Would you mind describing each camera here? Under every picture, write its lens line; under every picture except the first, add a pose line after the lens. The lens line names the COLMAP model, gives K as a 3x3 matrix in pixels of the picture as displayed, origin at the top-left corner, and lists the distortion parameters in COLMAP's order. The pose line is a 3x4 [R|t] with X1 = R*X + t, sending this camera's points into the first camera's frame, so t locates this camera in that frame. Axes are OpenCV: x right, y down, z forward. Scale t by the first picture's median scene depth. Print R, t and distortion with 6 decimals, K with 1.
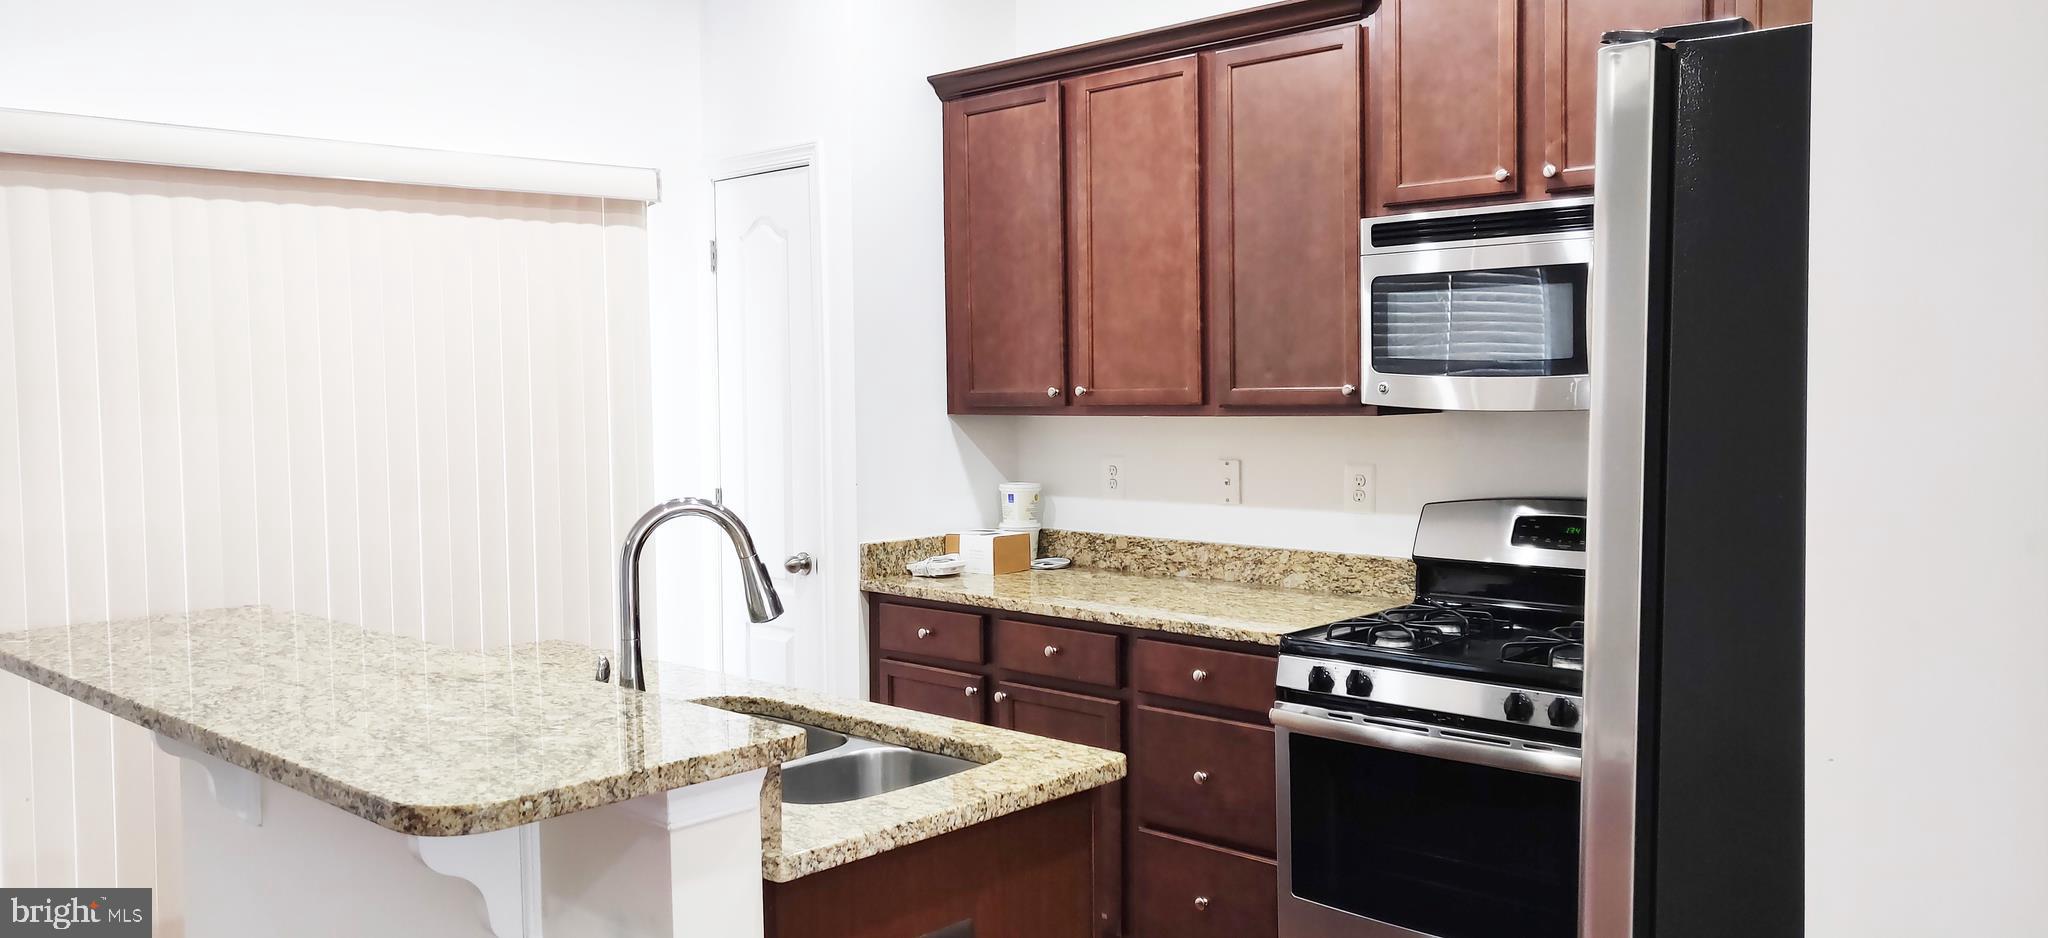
lens RADIAL K [[1553.9, 0, 1041.7], [0, 1553.9, 470.7], [0, 0, 1]] dist [0.000370, 0.003350]
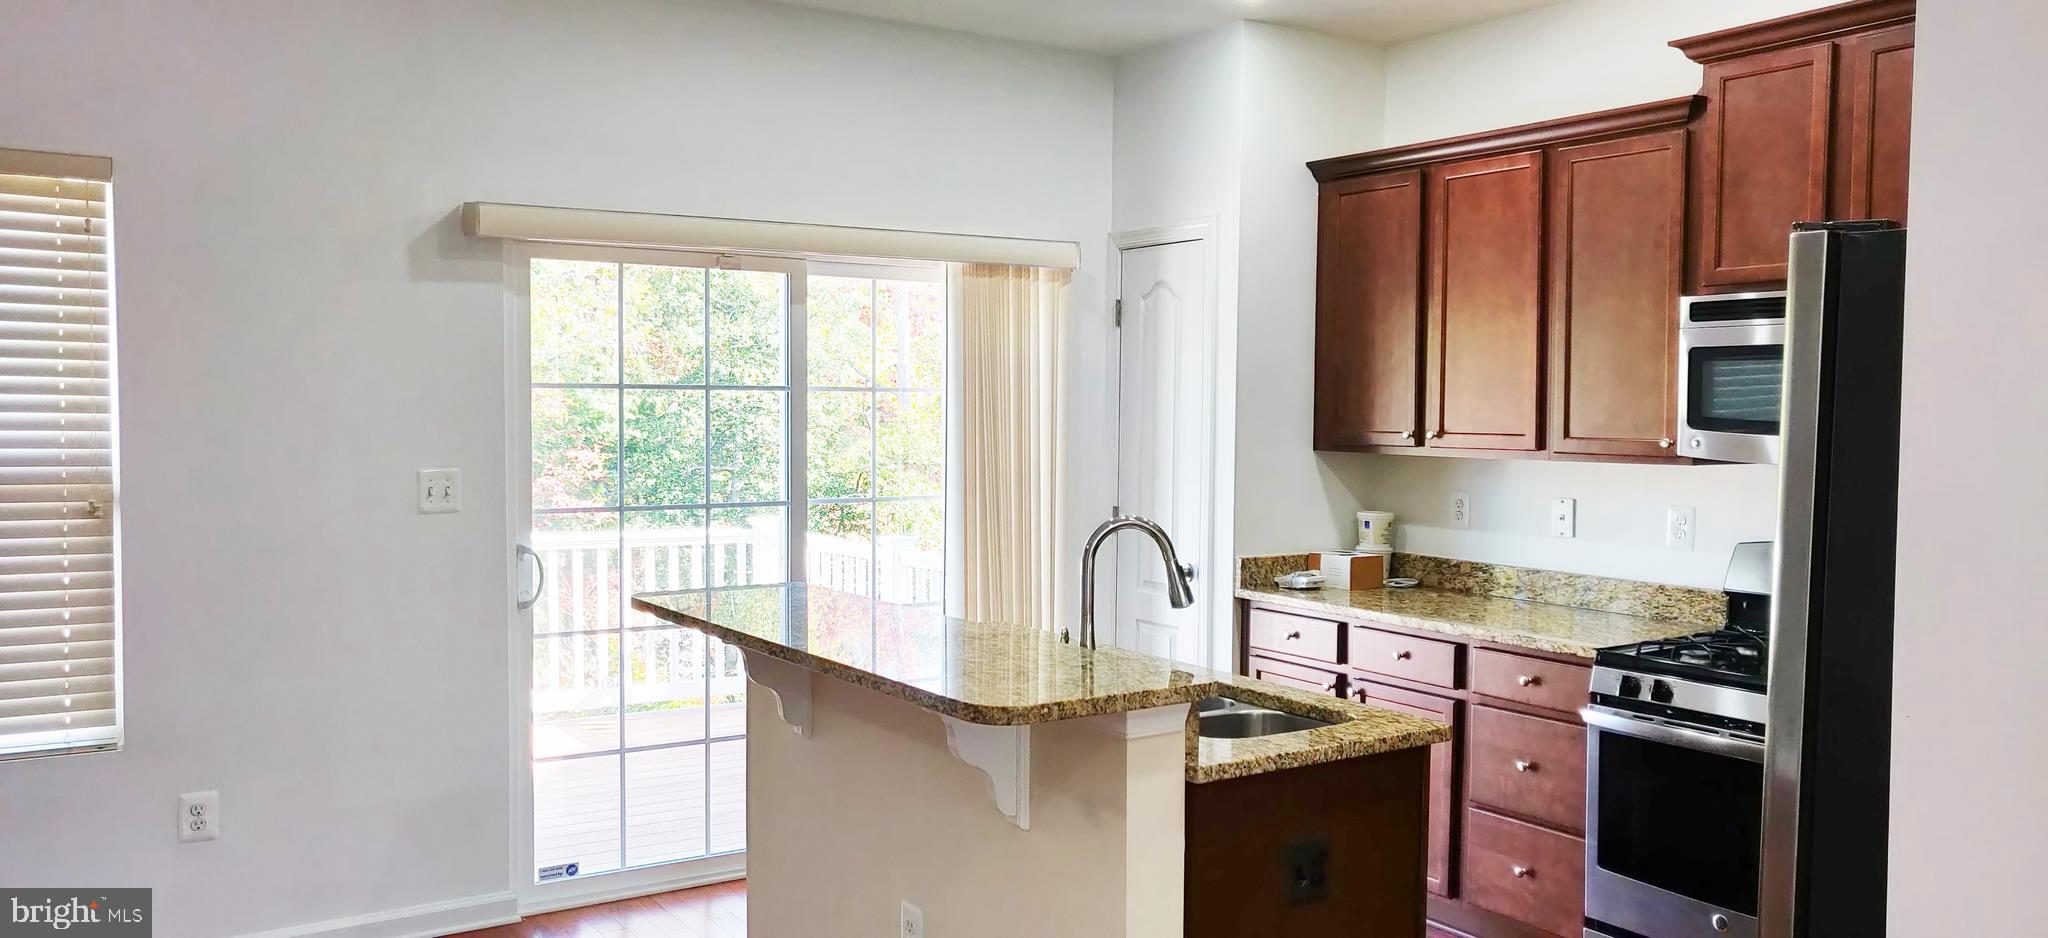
lens RADIAL K [[1553.9, 0, 1041.7], [0, 1553.9, 470.7], [0, 0, 1]] dist [0.000370, 0.003350]
pose [[0.973997, 0.030869, -0.224450, 0.003557], [-0.033772, 0.999388, -0.009106, -0.004740], [0.224031, 0.016449, 0.974443, -0.249192]]
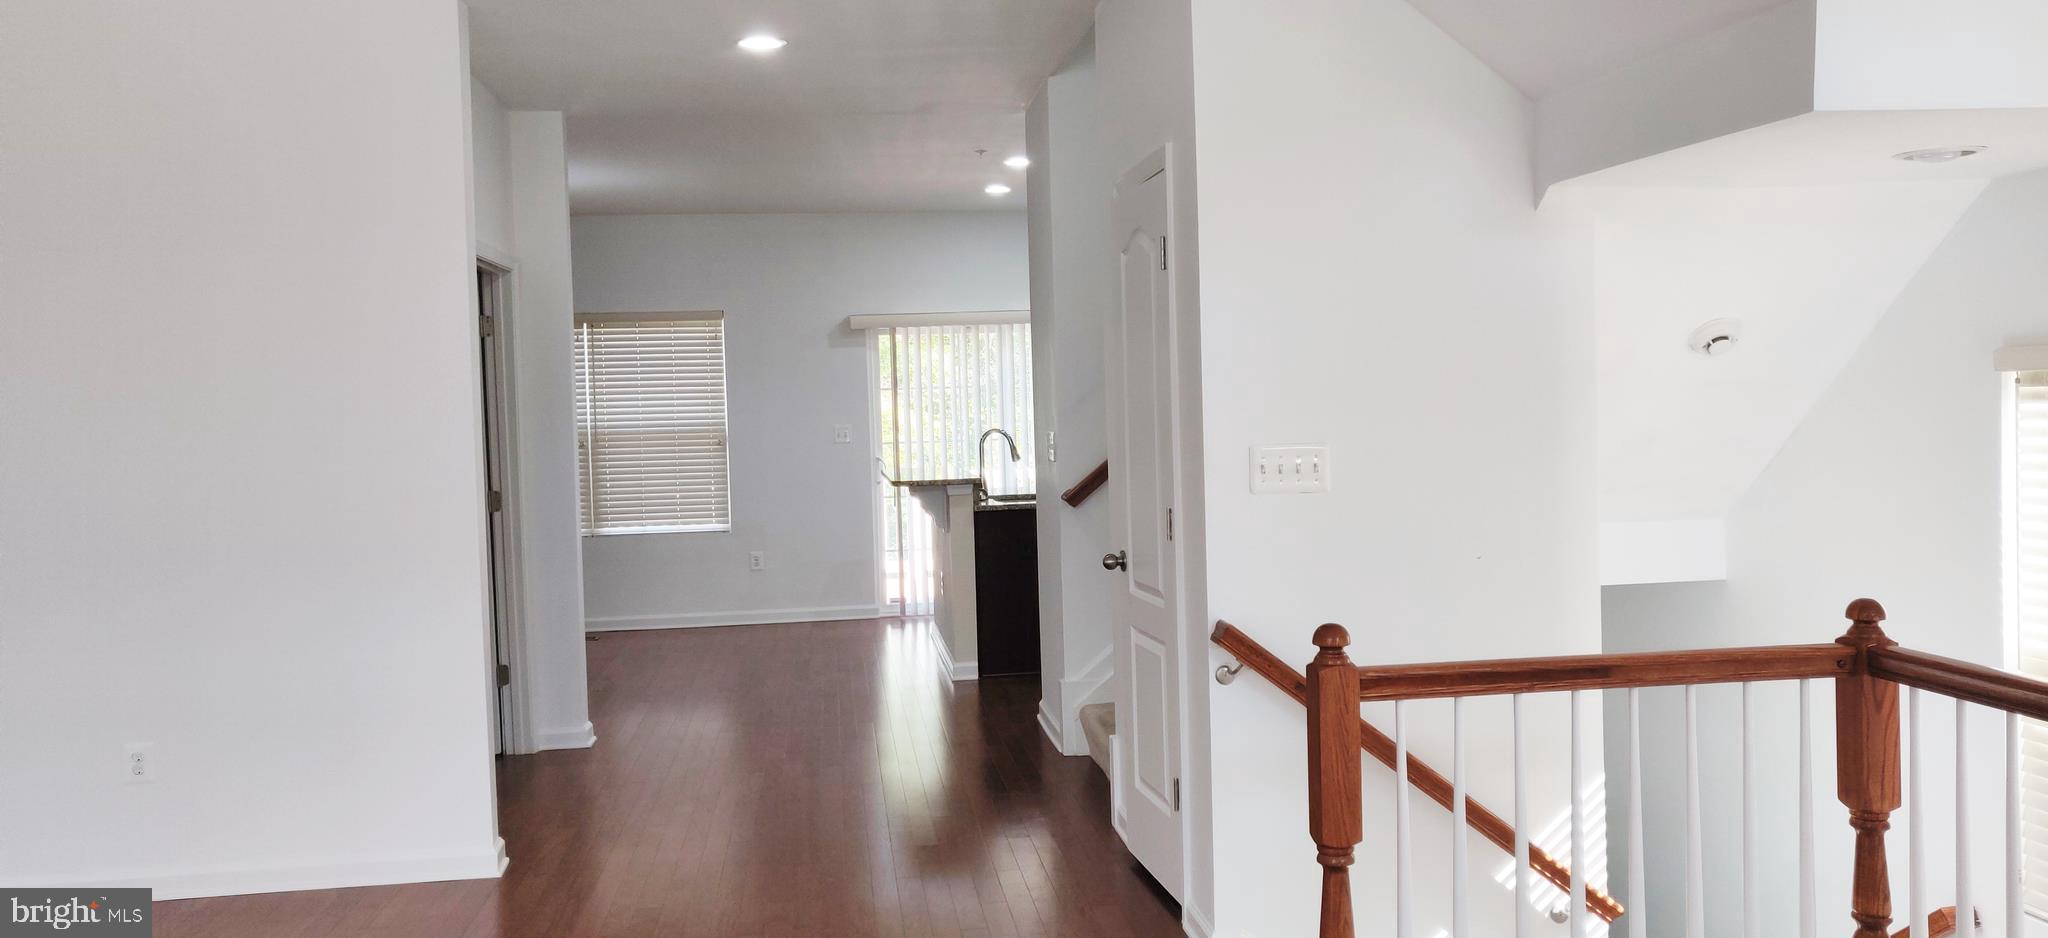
lens RADIAL K [[1553.9, 0, 1041.7], [0, 1553.9, 470.7], [0, 0, 1]] dist [0.000370, 0.003350]
pose [[0.774222, 0.016982, -0.632686, 1.524999], [-0.018568, 0.999819, 0.004114, 0.070235], [0.632642, 0.008563, 0.774397, -1.278177]]
